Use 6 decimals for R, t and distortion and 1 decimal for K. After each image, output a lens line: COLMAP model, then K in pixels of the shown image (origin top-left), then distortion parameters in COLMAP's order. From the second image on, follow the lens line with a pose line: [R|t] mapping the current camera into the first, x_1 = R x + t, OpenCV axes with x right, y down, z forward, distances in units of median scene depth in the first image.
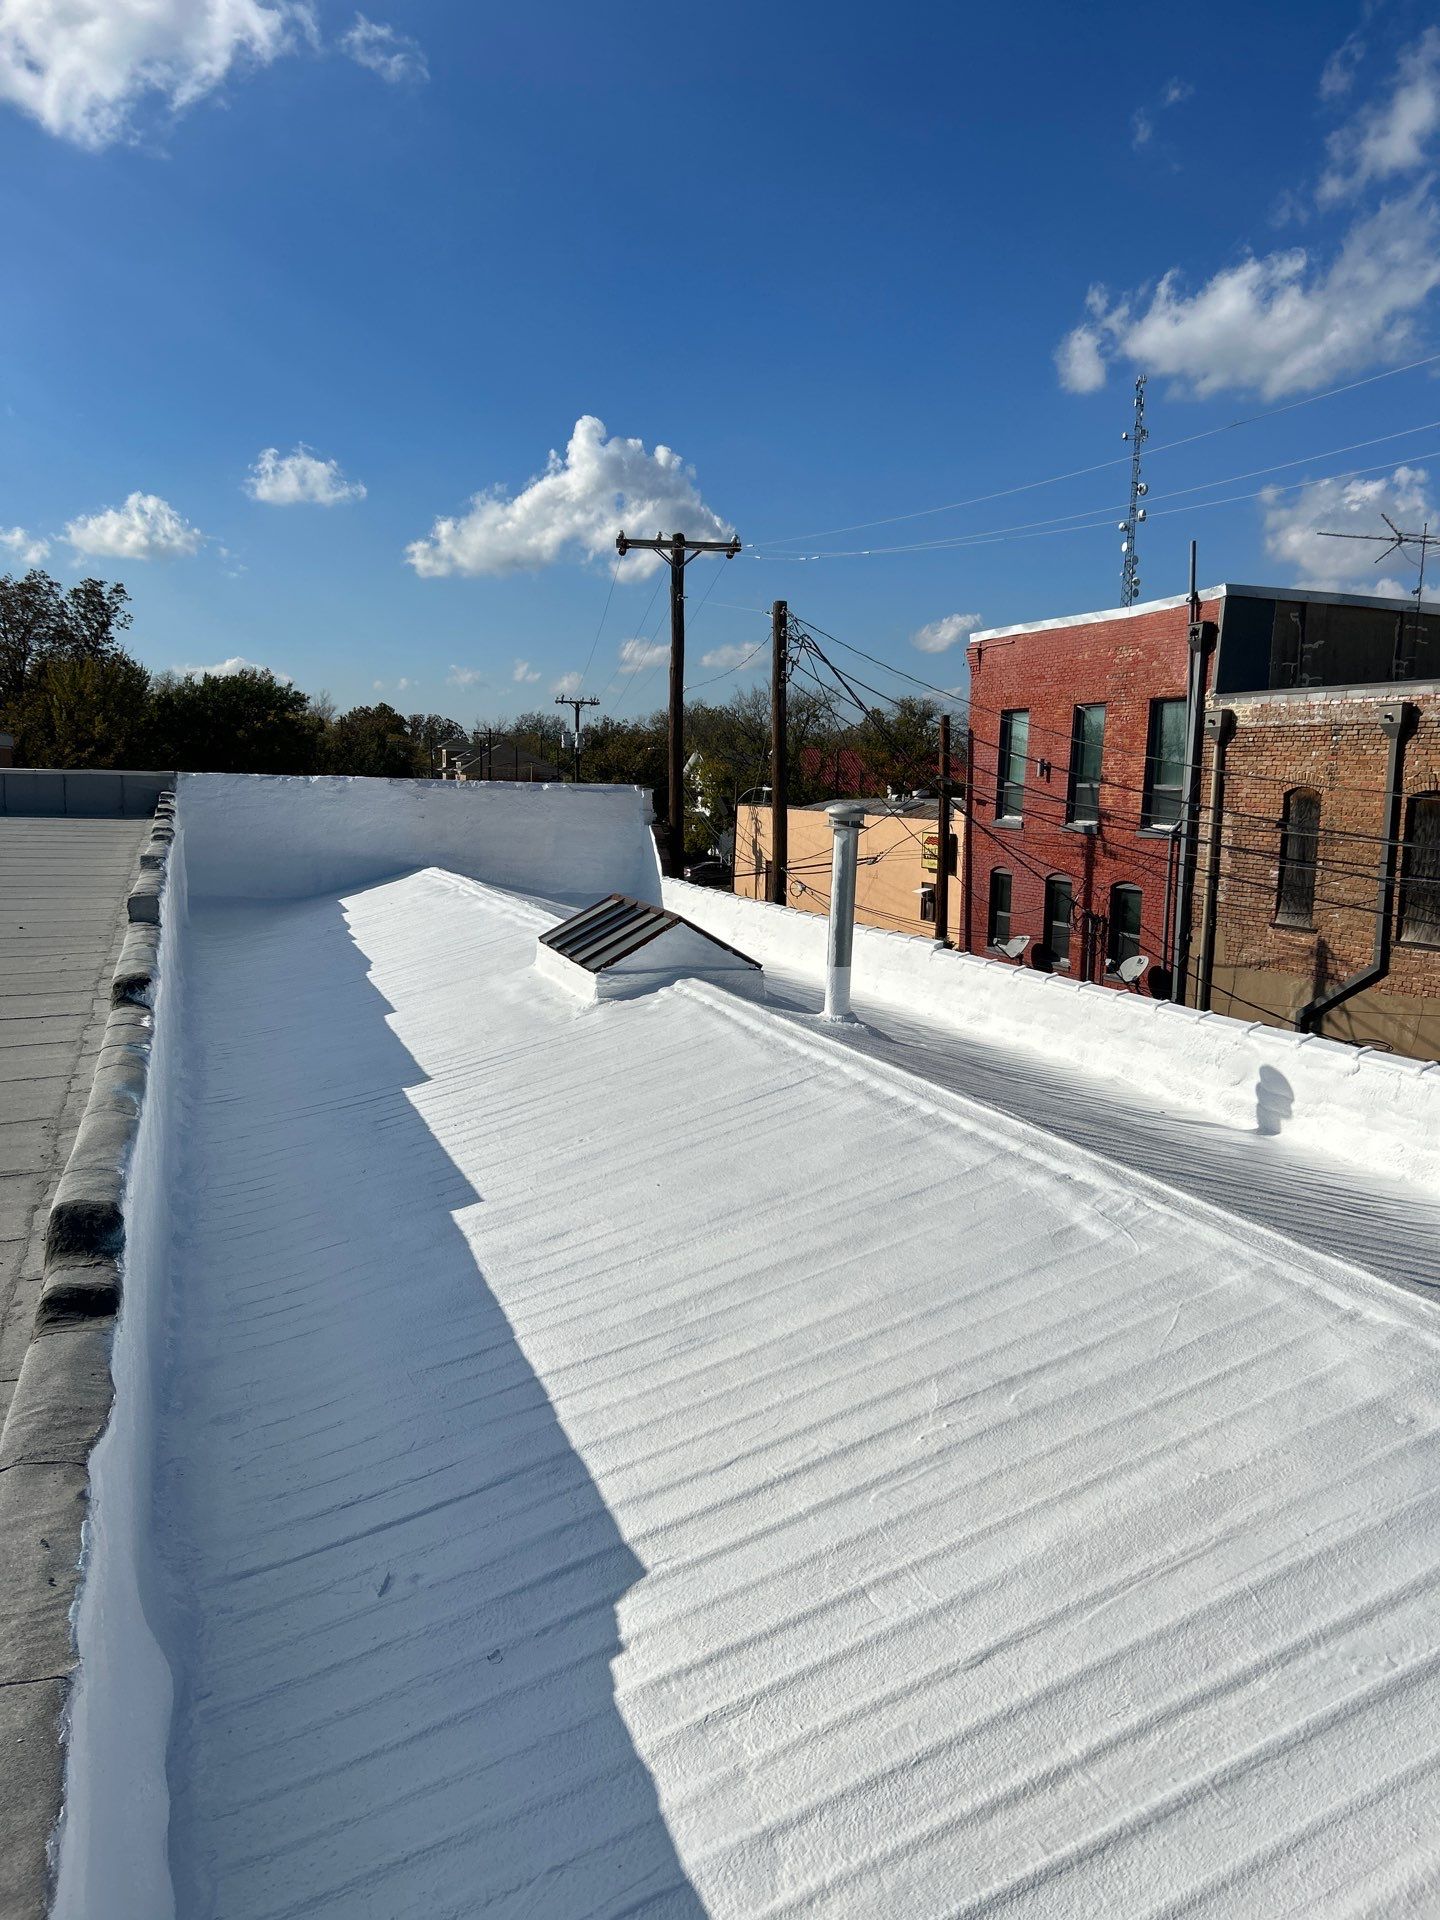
lens RADIAL K [[1411.4, 0, 709.2], [0, 1411.4, 972.0], [0, 0, 1]] dist [0.037298, -0.036298]
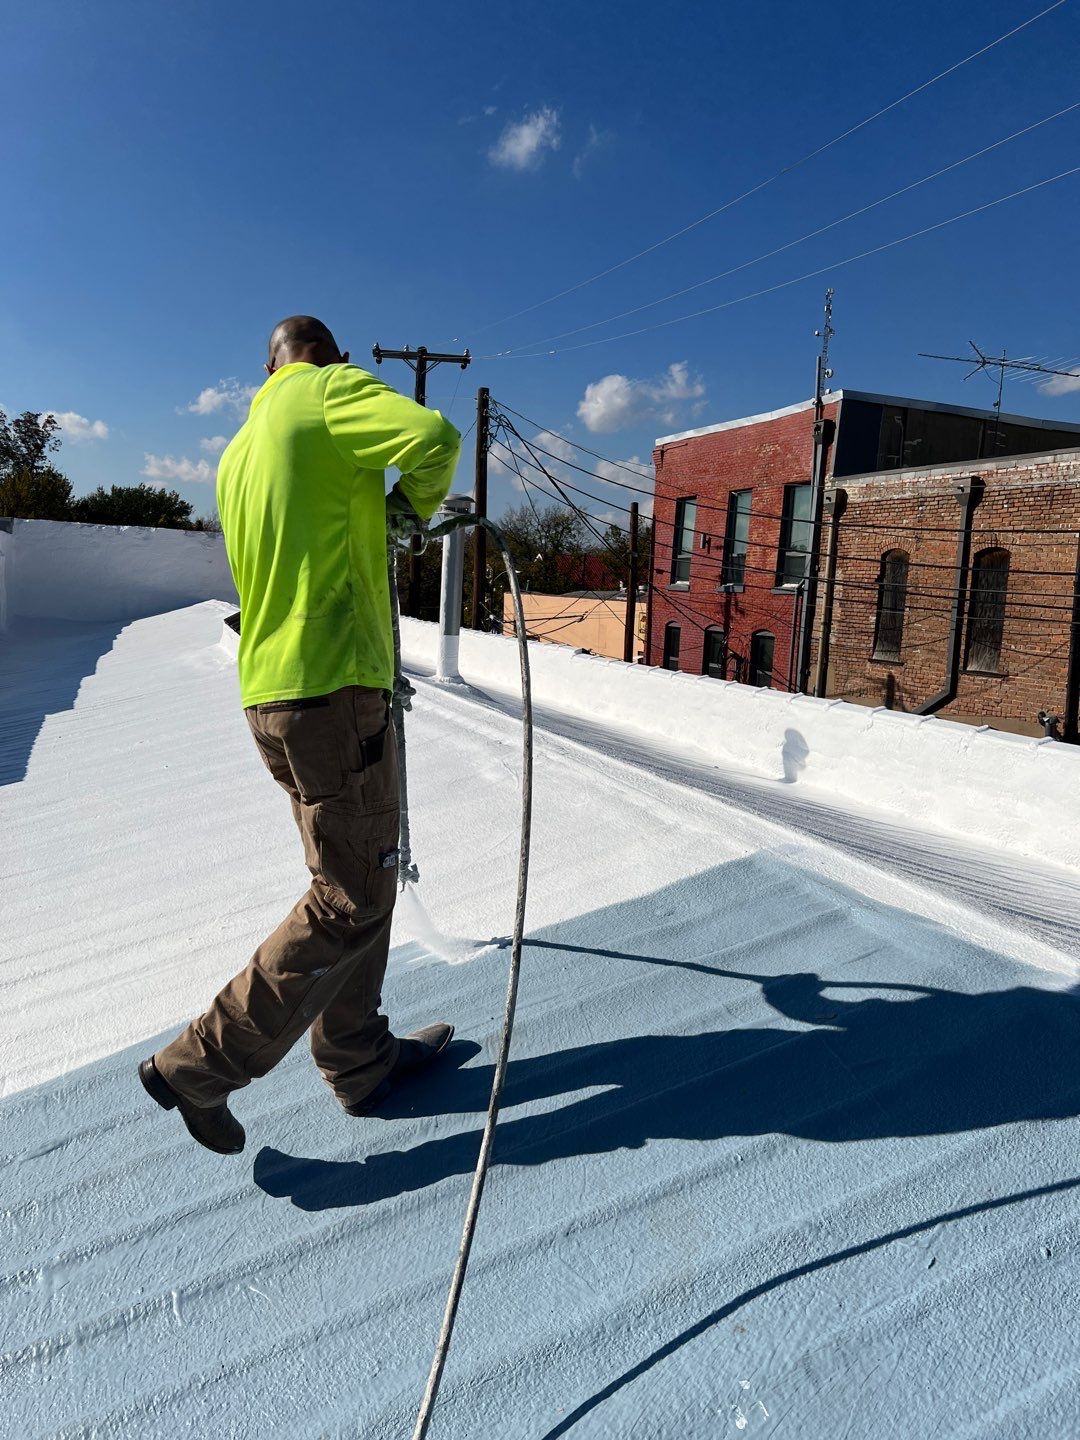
lens RADIAL K [[1058.5, 0, 502.5], [0, 1058.5, 714.9], [0, 0, 1]] dist [0.037298, -0.036298]
pose [[0.999476, 0.032354, -0.000549, 0.070289], [-0.032358, 0.999341, -0.016467, 0.037723], [0.000016, 0.016476, 0.999864, 0.061304]]
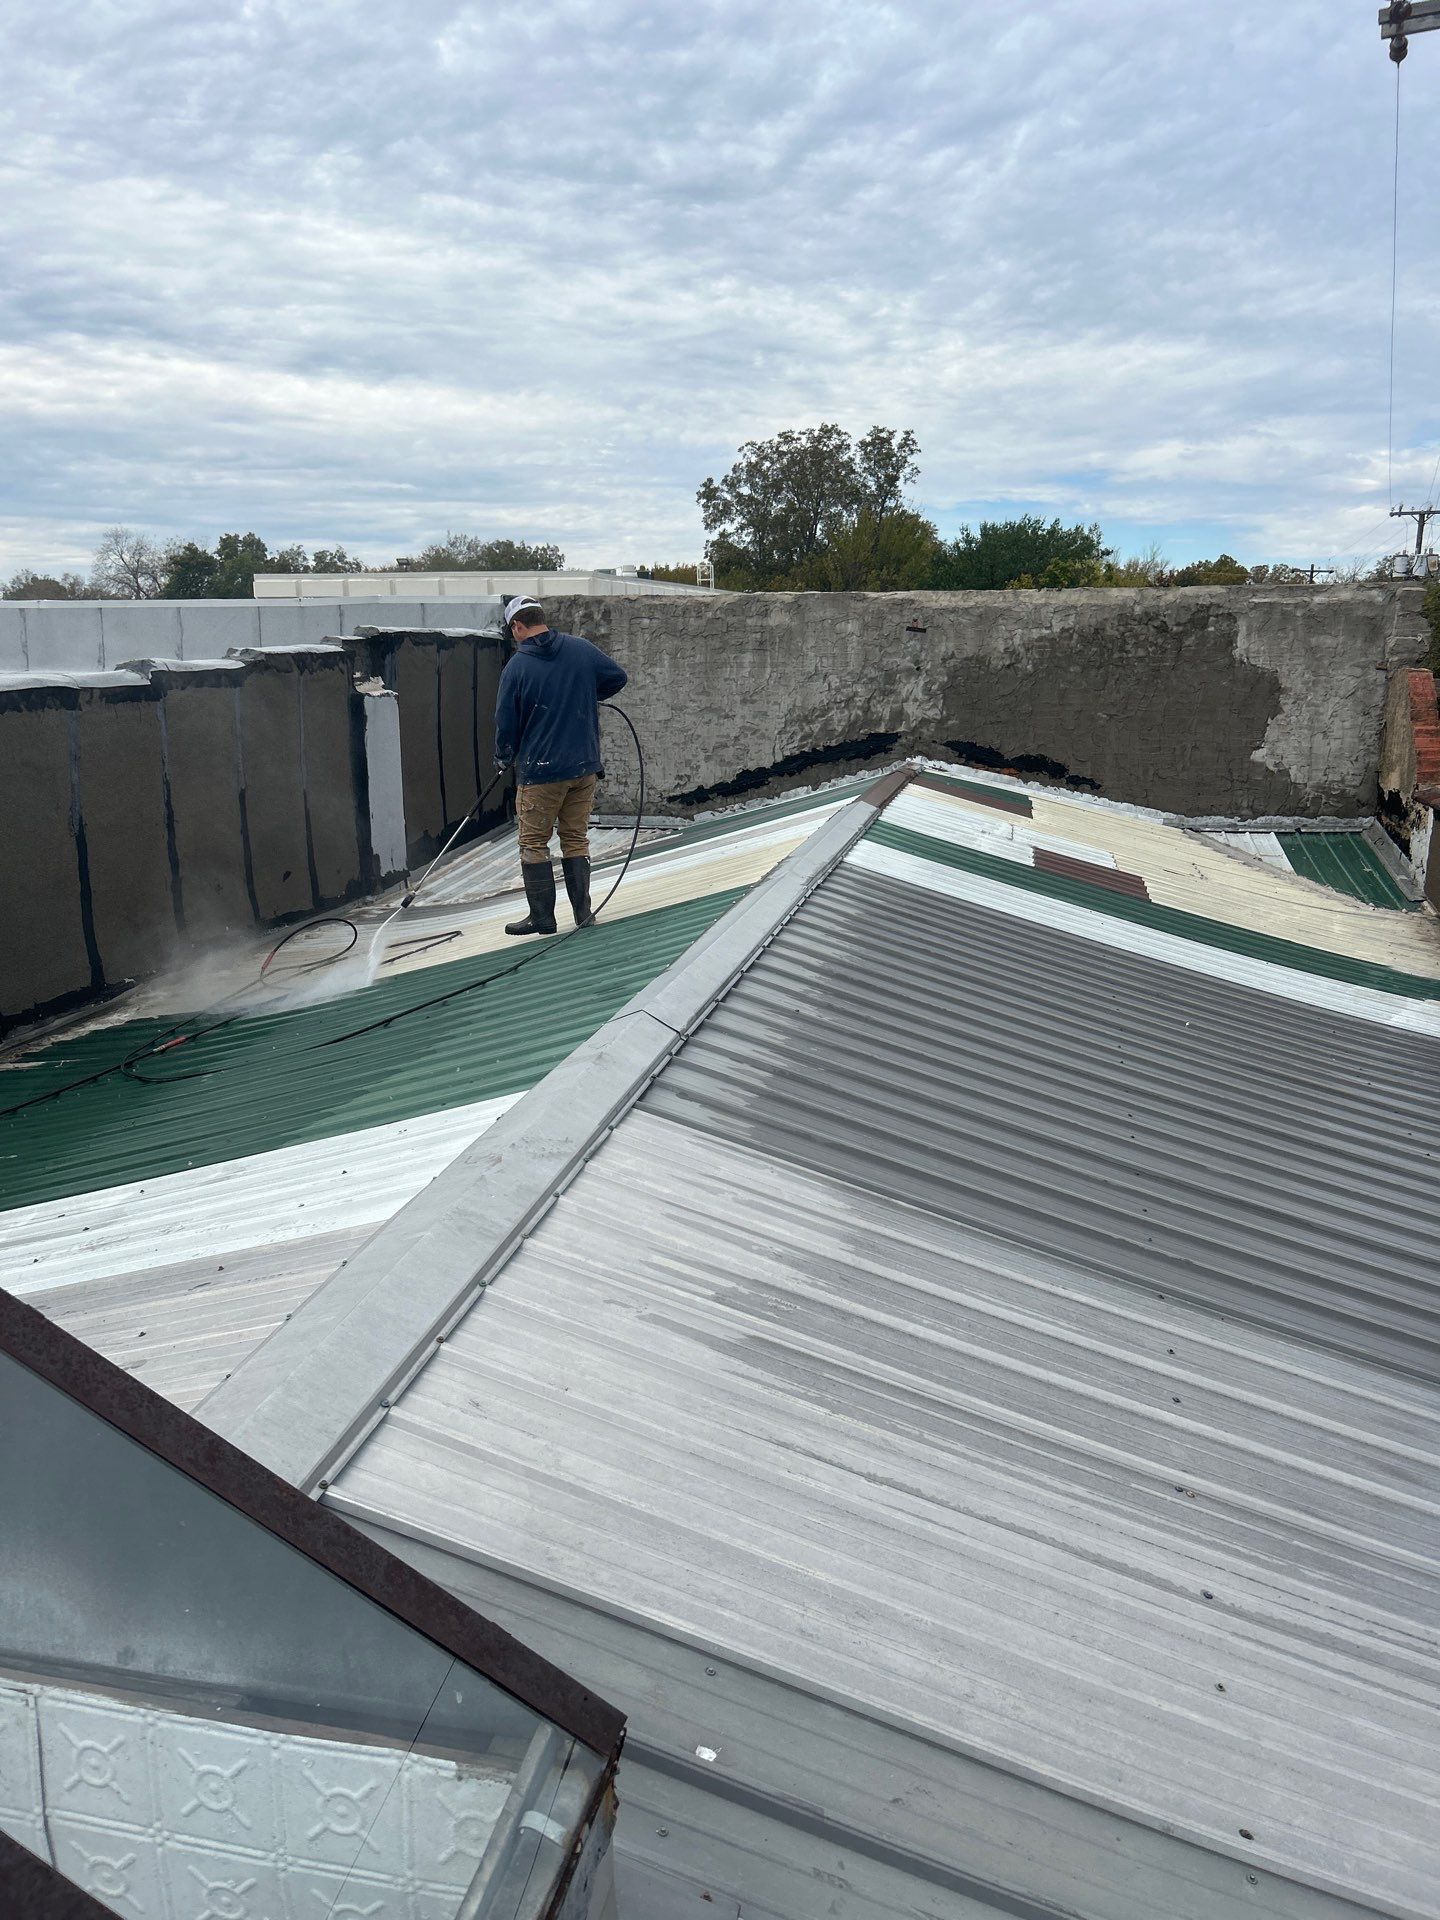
lens RADIAL K [[1411.4, 0, 734.7], [0, 1411.4, 986.5], [0, 0, 1]] dist [0.037298, -0.036298]
pose [[0.851151, 0.094815, -0.516287, 0.018328], [-0.041850, 0.992678, 0.113310, -0.057304], [0.523250, -0.074837, 0.848887, 0.586929]]
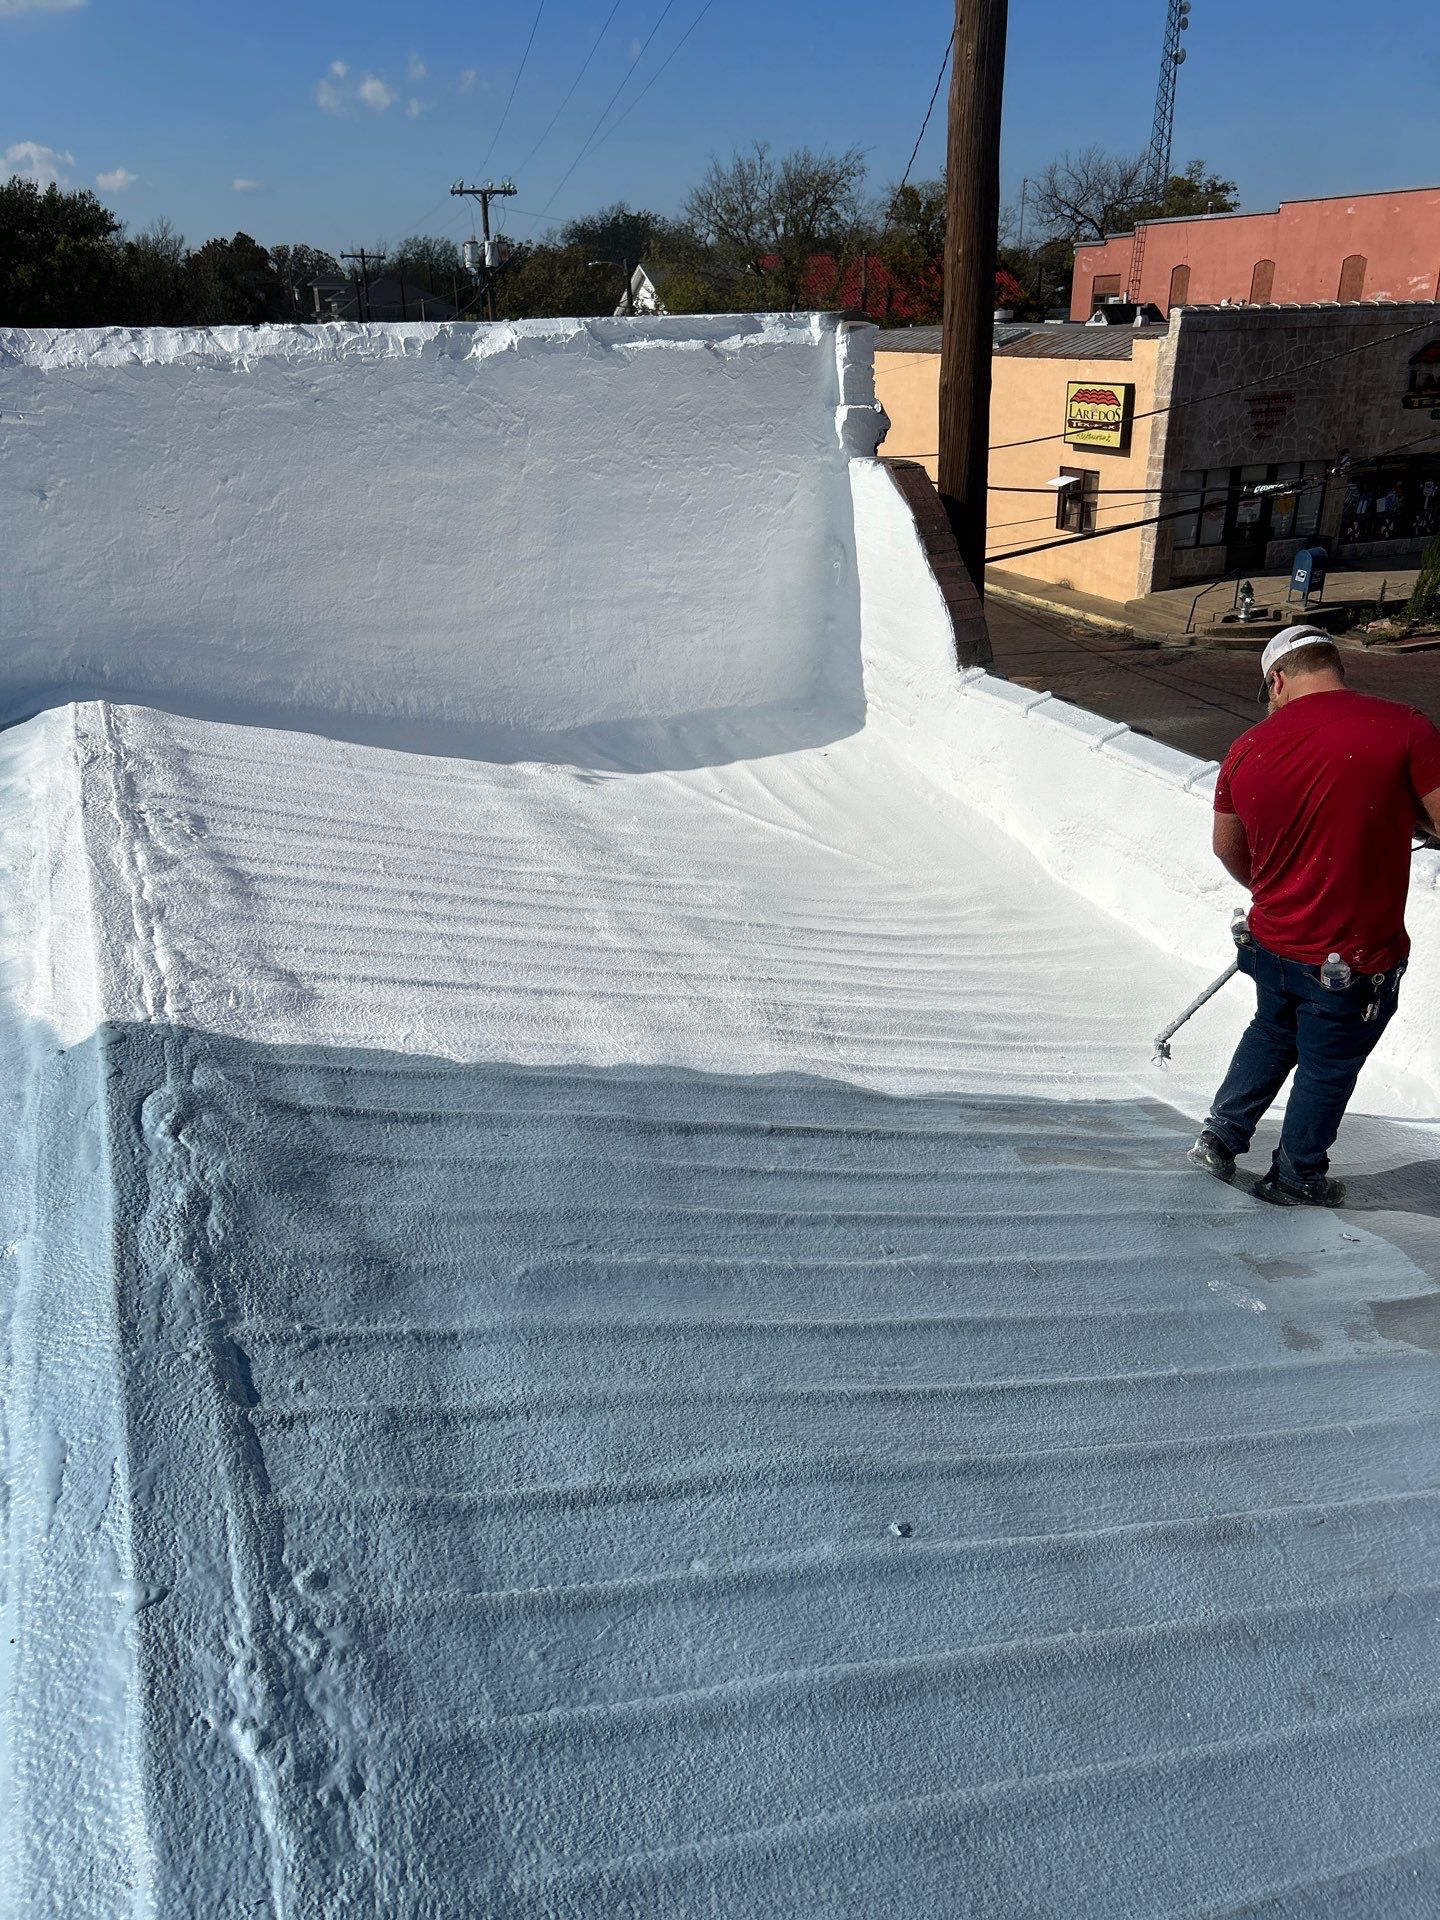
lens RADIAL K [[1411.4, 0, 688.9], [0, 1411.4, 967.5], [0, 0, 1]] dist [0.037298, -0.036298]
pose [[0.998021, -0.059052, 0.021628, -0.107527], [0.050134, 0.954706, 0.293298, -0.109214], [-0.037968, -0.291633, 0.955777, 0.812965]]
